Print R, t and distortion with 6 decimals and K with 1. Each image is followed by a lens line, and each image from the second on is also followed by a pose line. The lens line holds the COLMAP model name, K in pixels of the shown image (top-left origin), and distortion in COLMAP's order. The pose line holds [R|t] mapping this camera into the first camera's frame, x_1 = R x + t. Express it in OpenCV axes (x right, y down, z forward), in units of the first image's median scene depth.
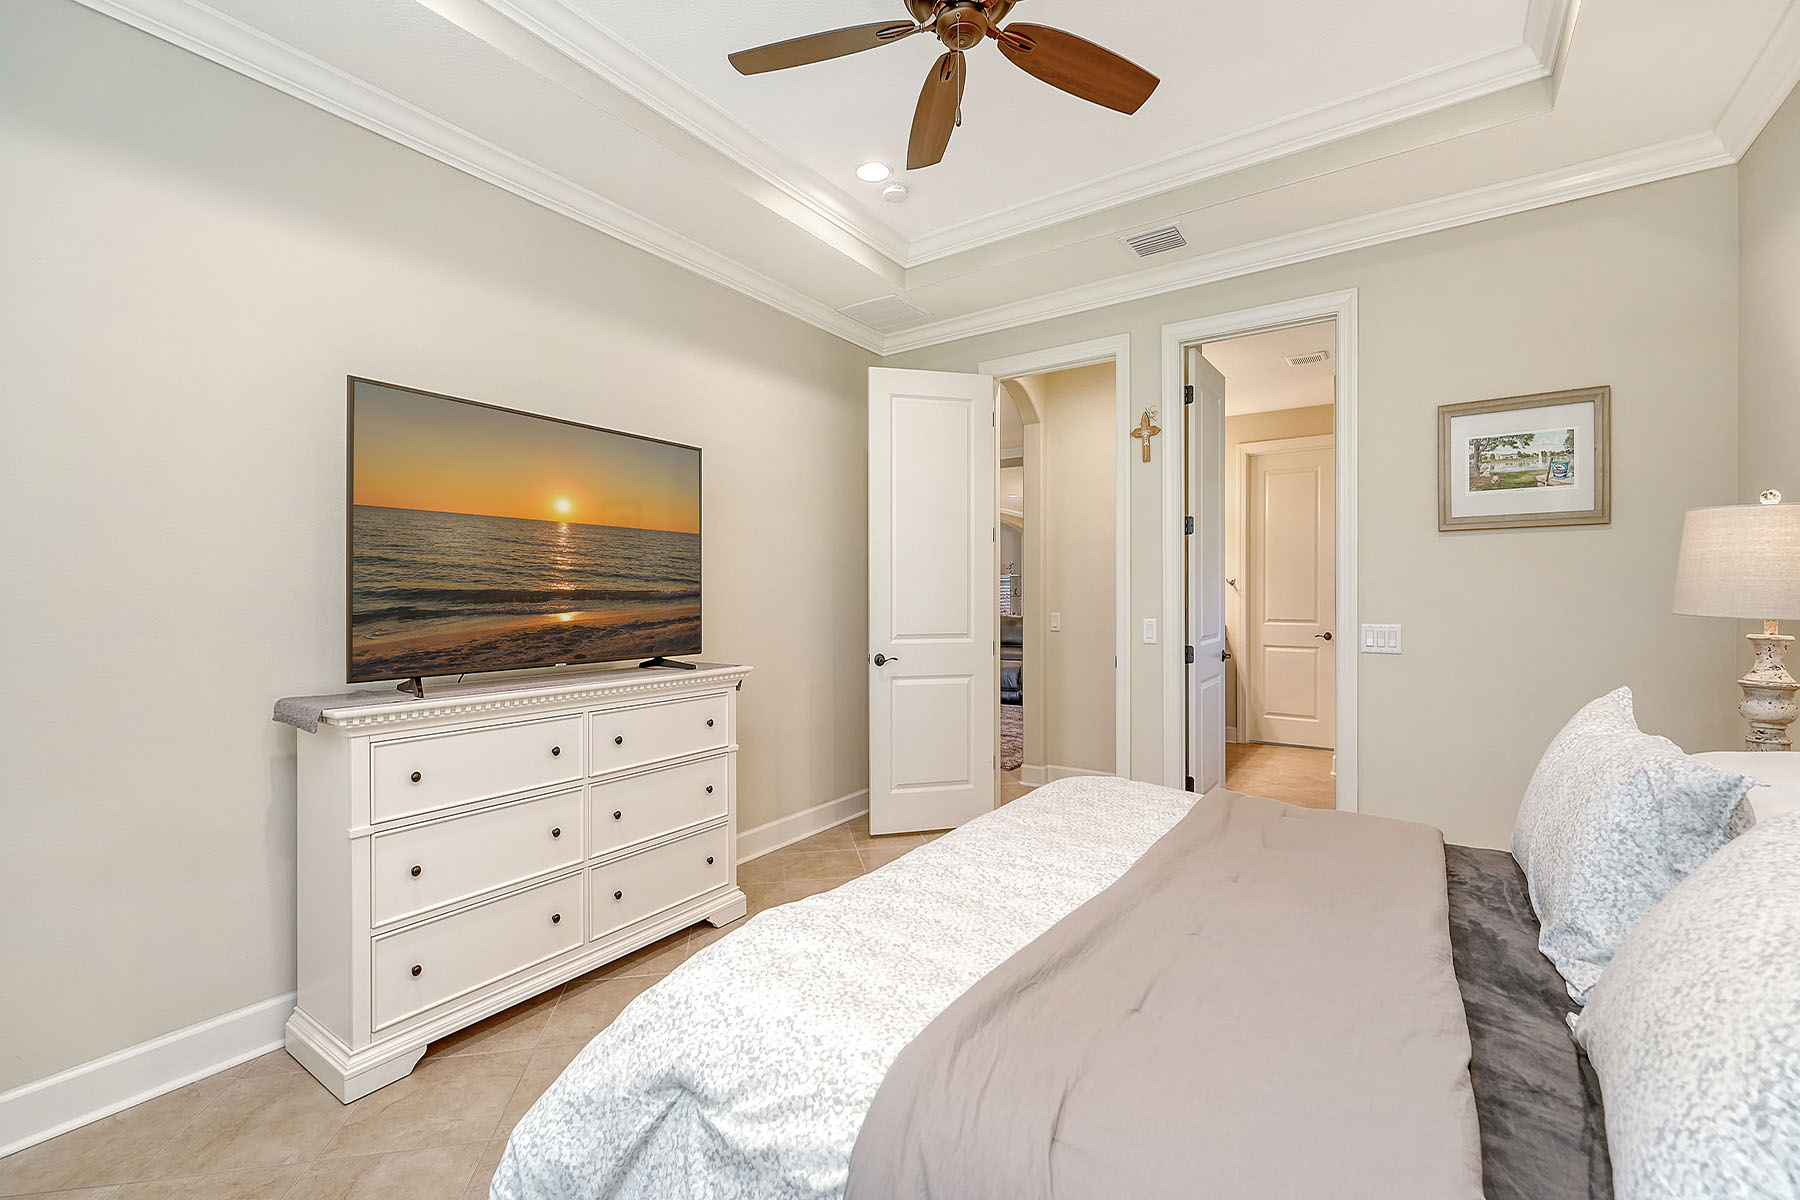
lens RADIAL K [[762.1, 0, 902.7], [0, 762.1, 597.8], [0, 0, 1]] dist [-0.000375, -0.000025]
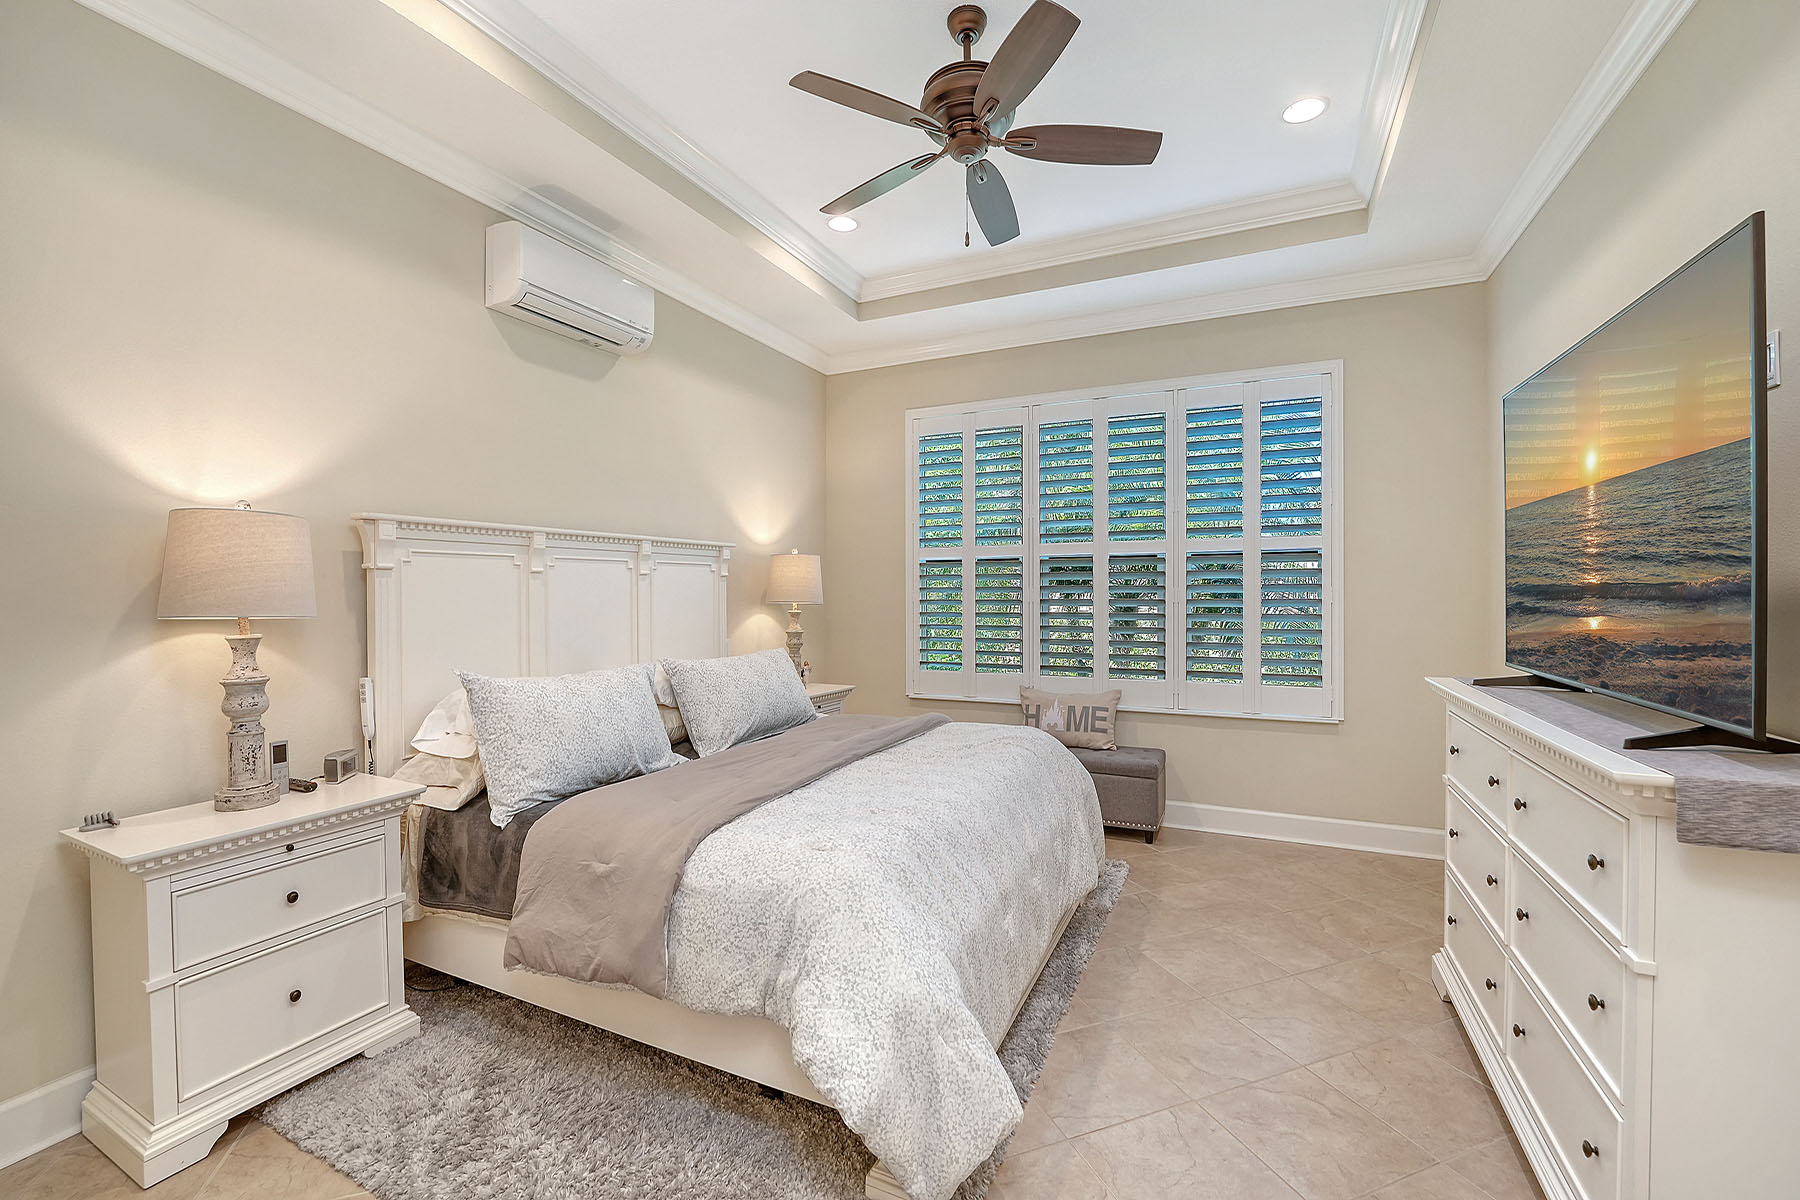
lens RADIAL K [[720.1, 0, 894.3], [0, 720.1, 599.1], [0, 0, 1]] dist [0.000035, 0.000004]
pose [[-0.989876, 0.006136, -0.141806, 0.267035], [0.003702, 0.999841, 0.017416, -0.009759], [0.141890, 0.016715, -0.989741, 1.546766]]
